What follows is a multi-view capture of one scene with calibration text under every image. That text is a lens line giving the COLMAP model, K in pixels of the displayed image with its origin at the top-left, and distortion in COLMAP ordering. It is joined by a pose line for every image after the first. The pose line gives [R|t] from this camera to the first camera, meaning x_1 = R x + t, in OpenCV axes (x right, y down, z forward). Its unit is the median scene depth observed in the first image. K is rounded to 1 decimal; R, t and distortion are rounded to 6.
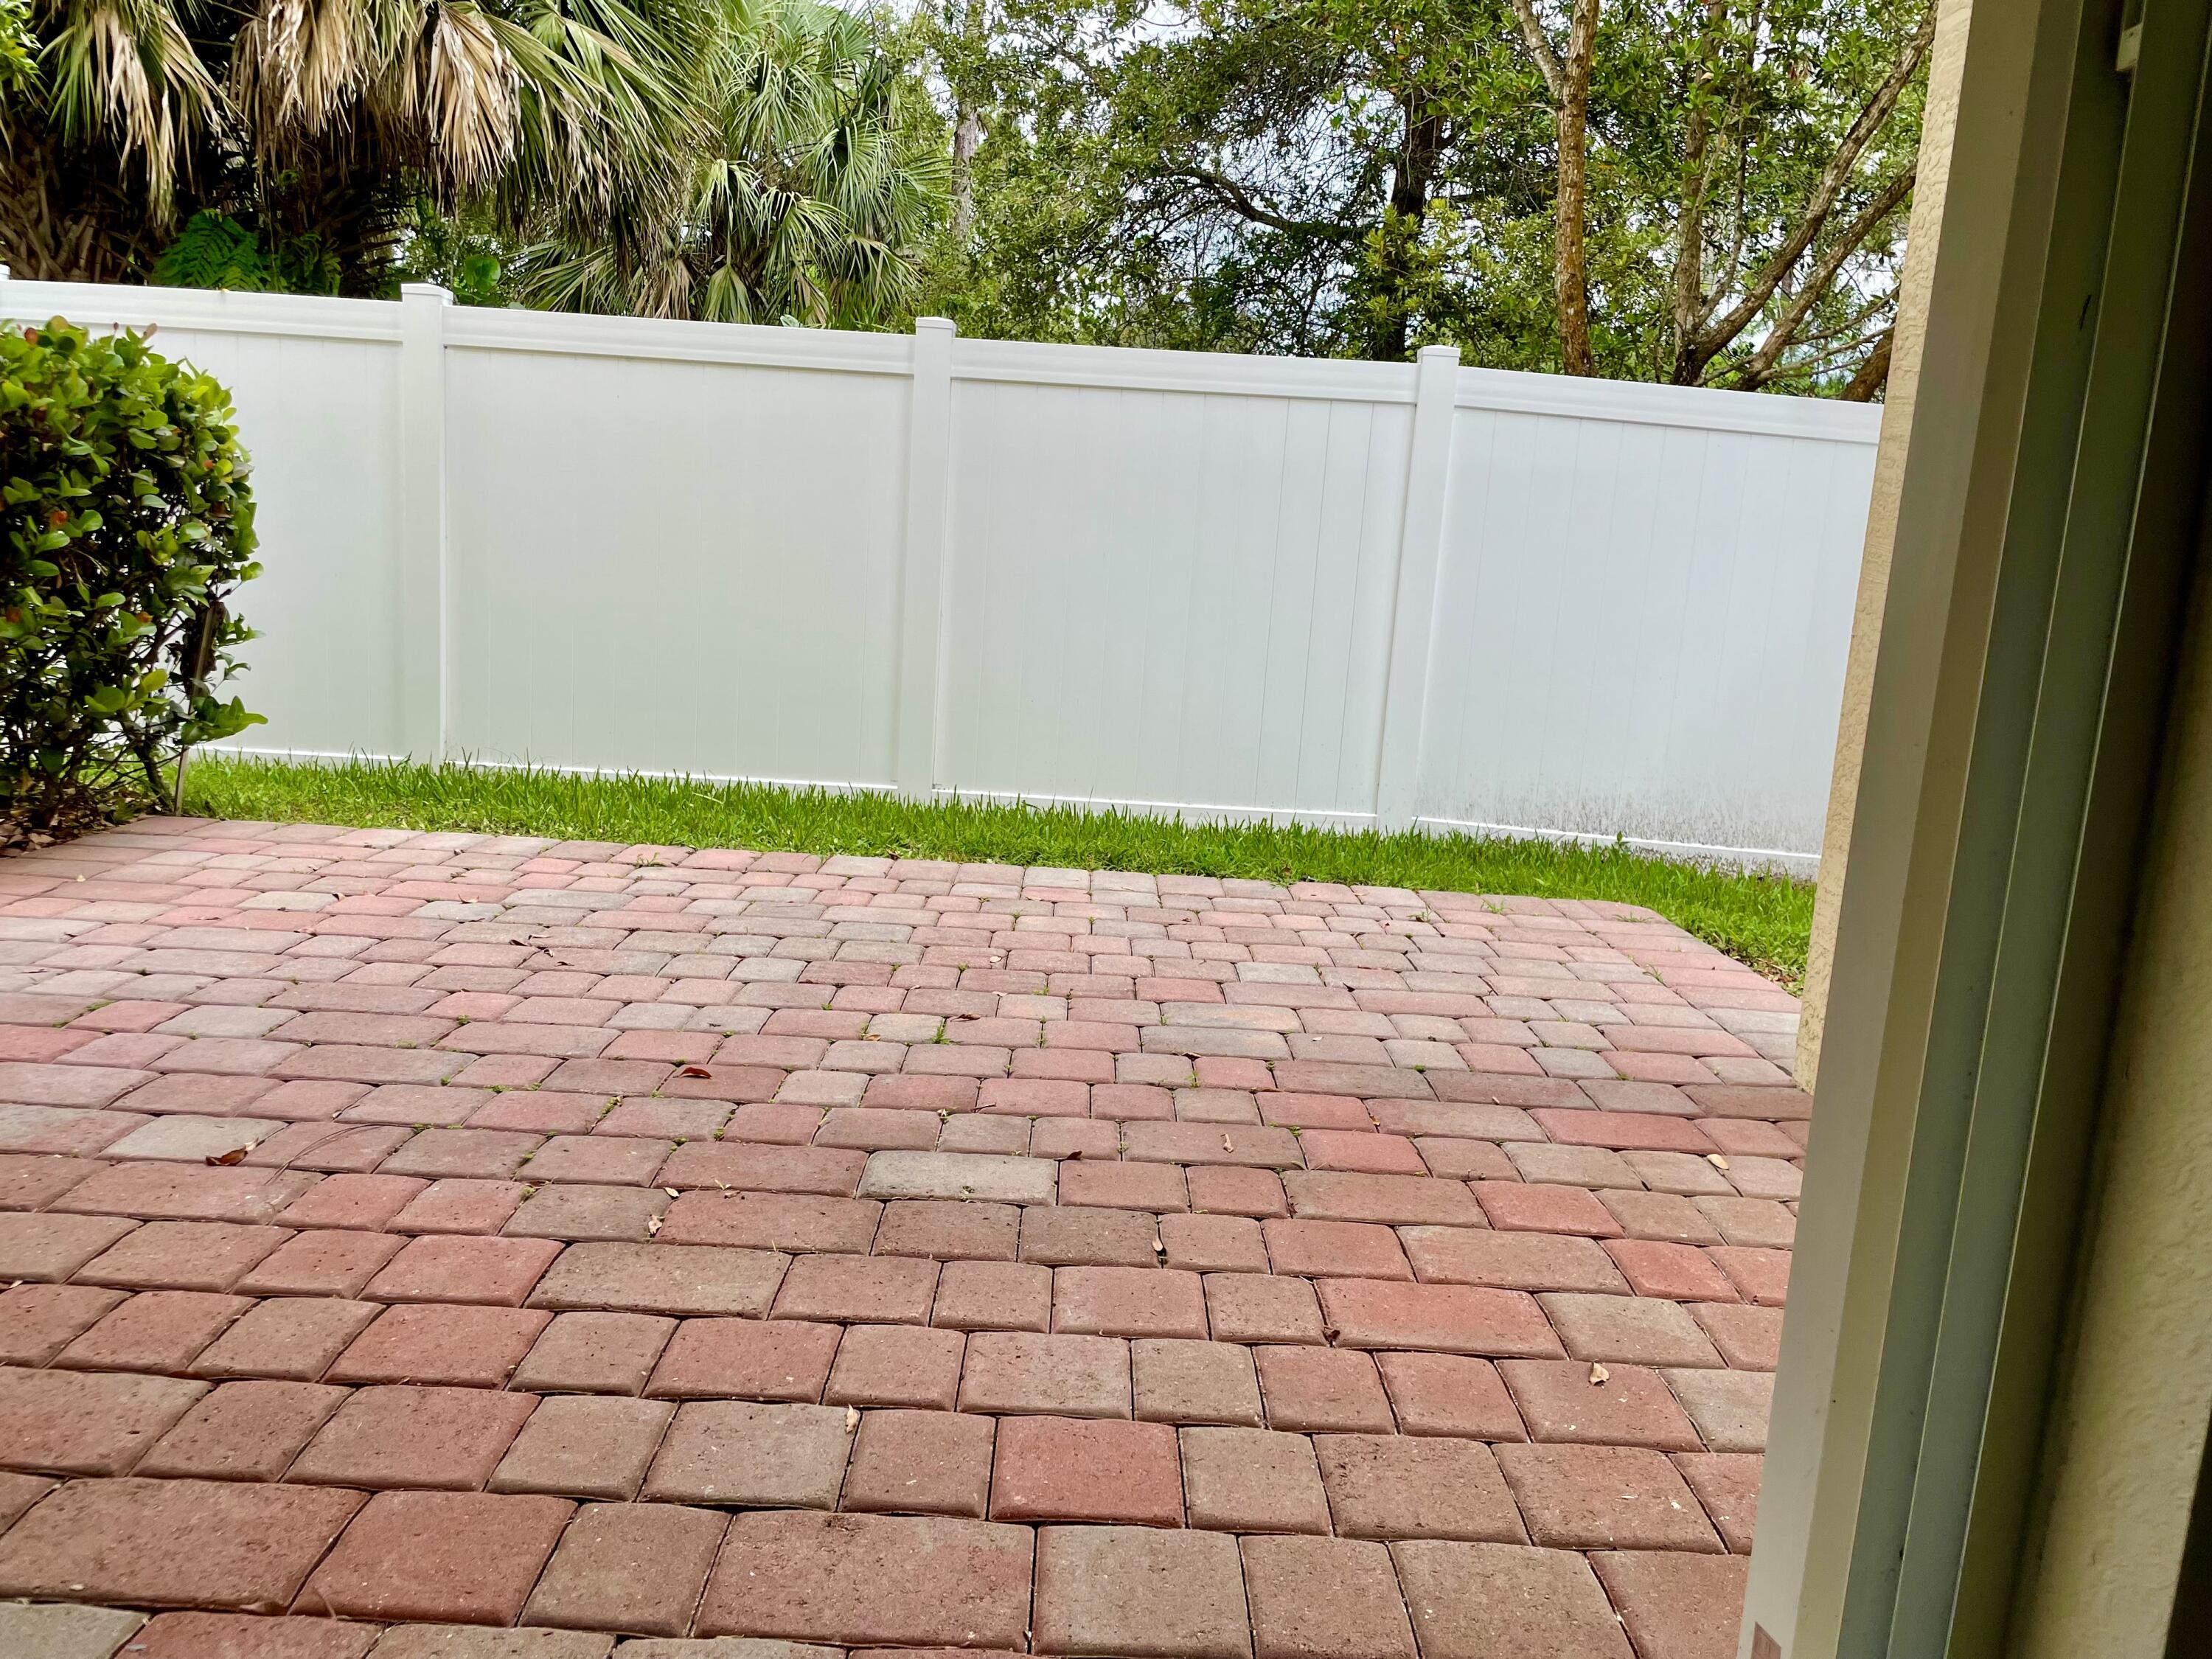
lens RADIAL K [[1675.8, 0, 1110.4], [0, 1675.8, 831.5], [0, 0, 1]] dist [0.084432, -0.092175]
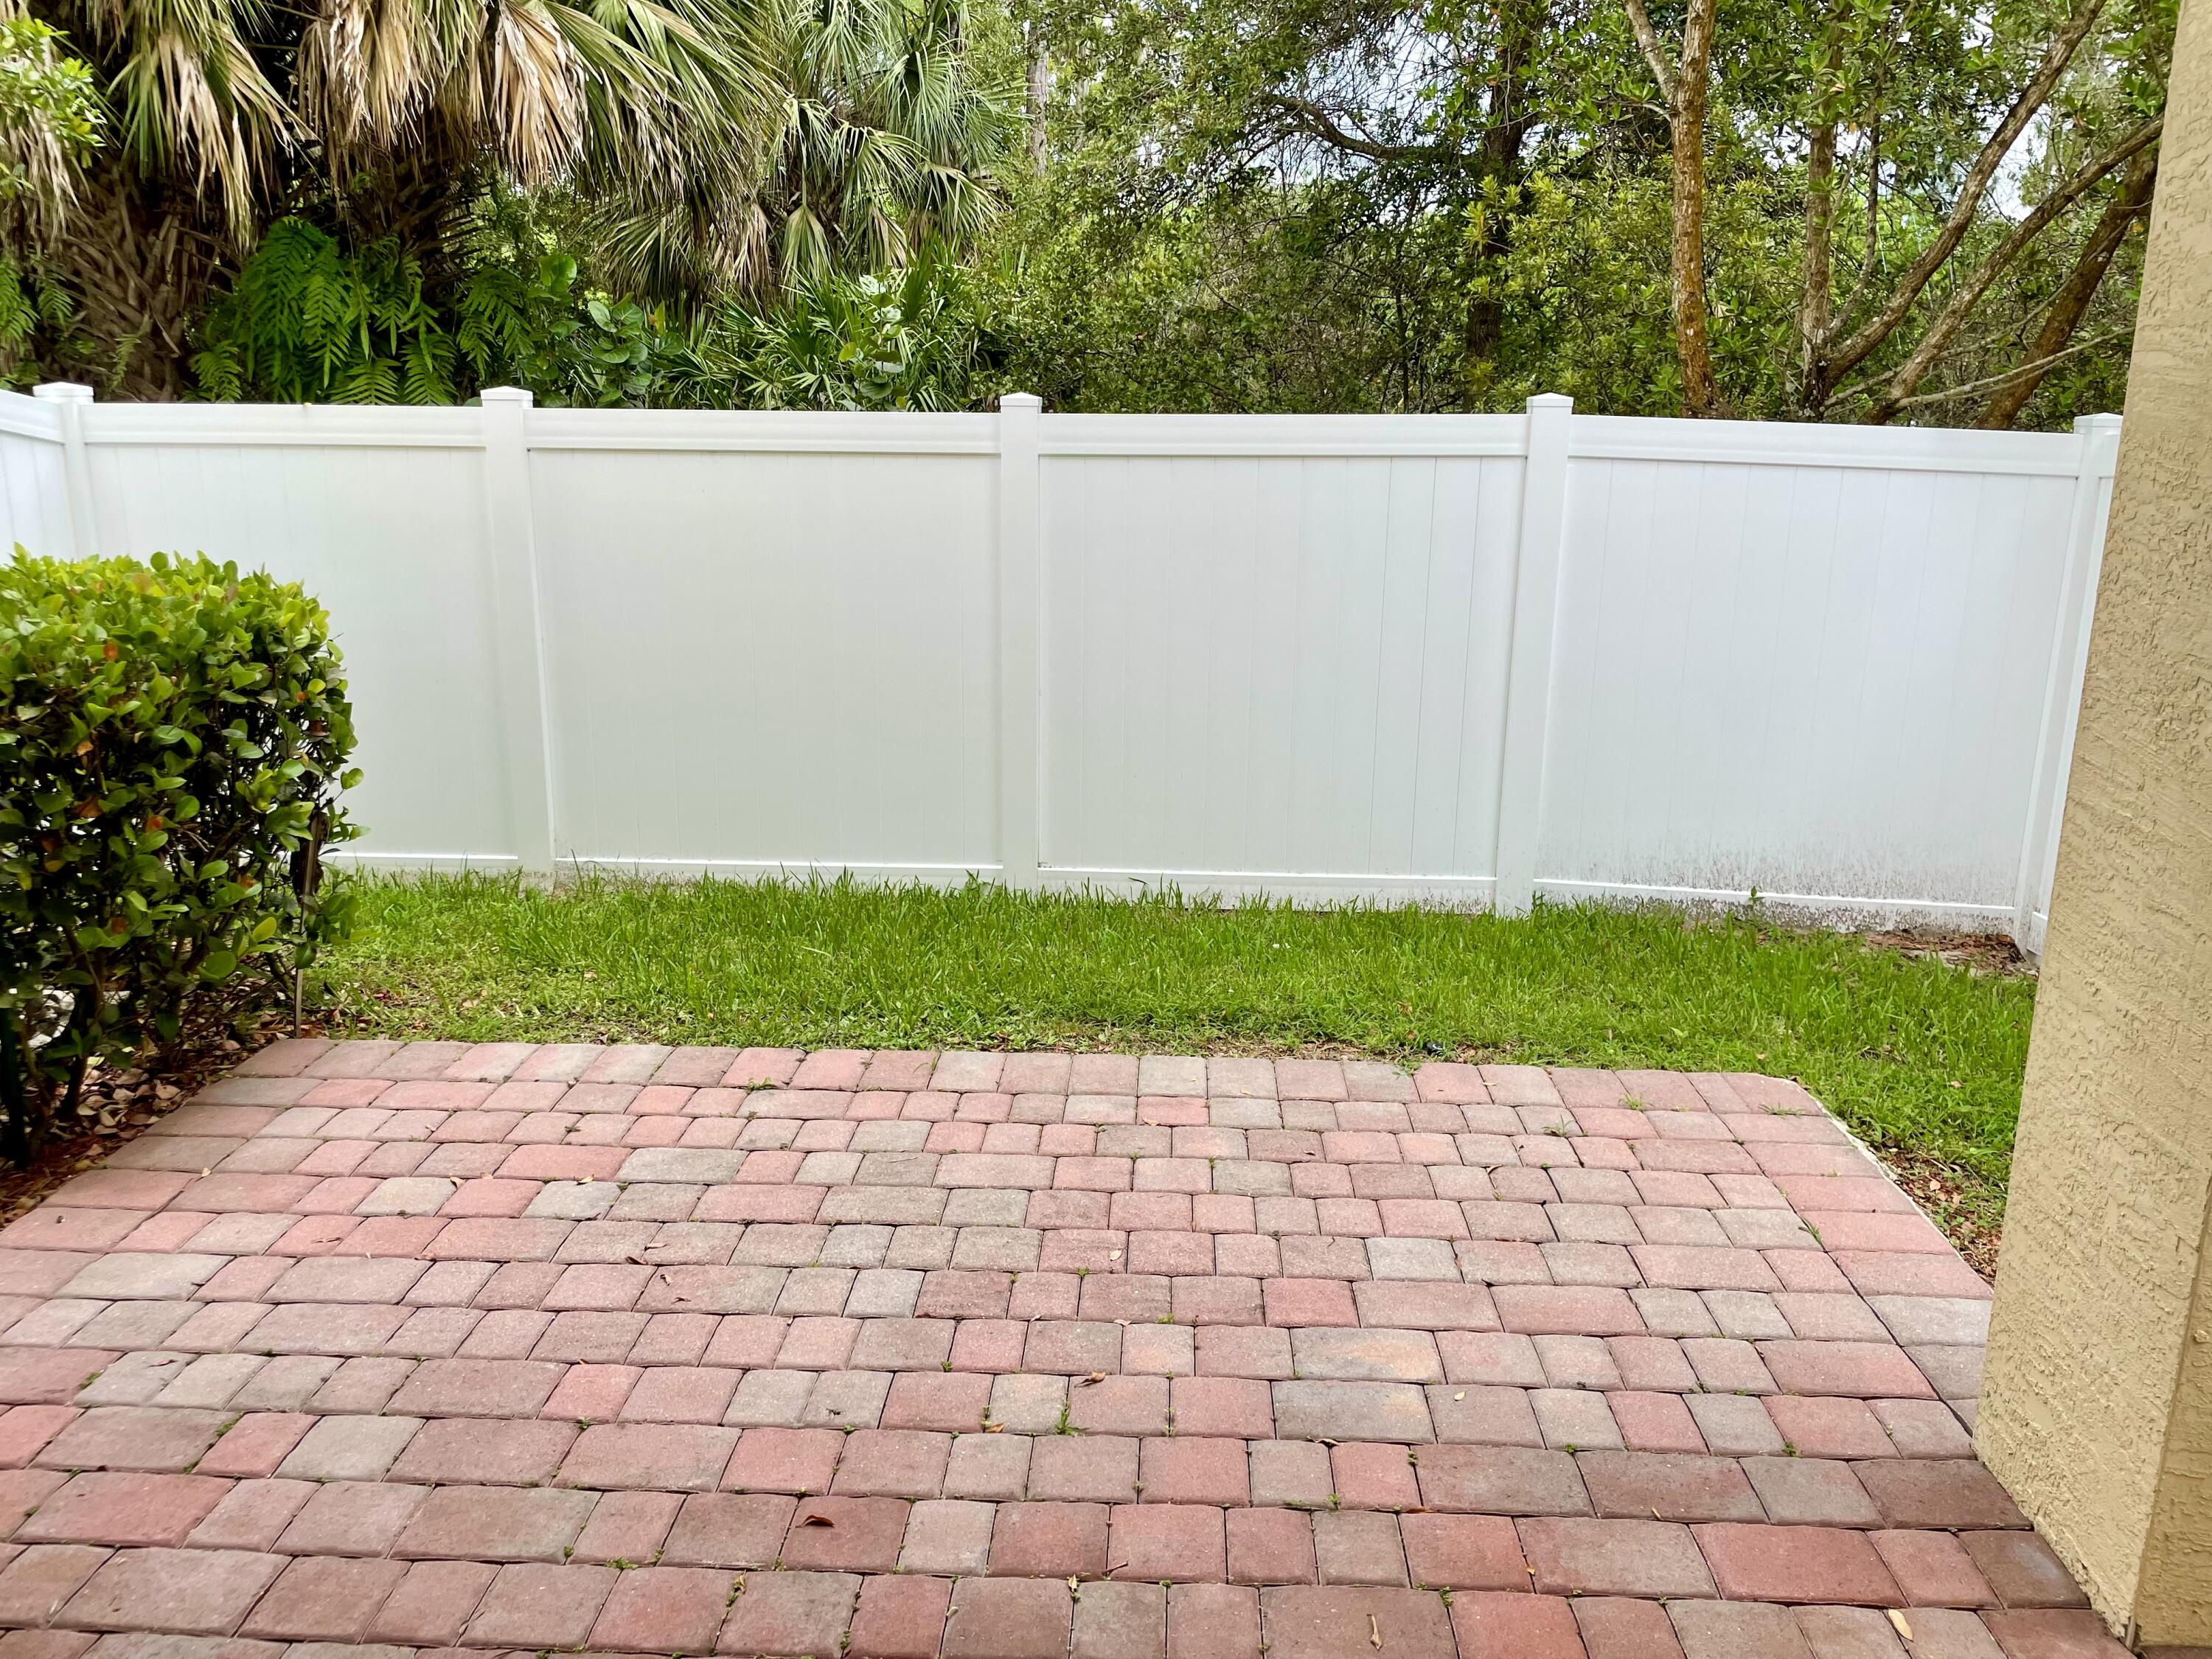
lens RADIAL K [[1675.8, 0, 1117.6], [0, 1675.8, 830.2], [0, 0, 1]] dist [0.084432, -0.092175]
pose [[0.997437, -0.039093, -0.059920, 0.000054], [0.043224, 0.996661, 0.069270, -0.114181], [0.057012, -0.071682, 0.995797, 0.023785]]
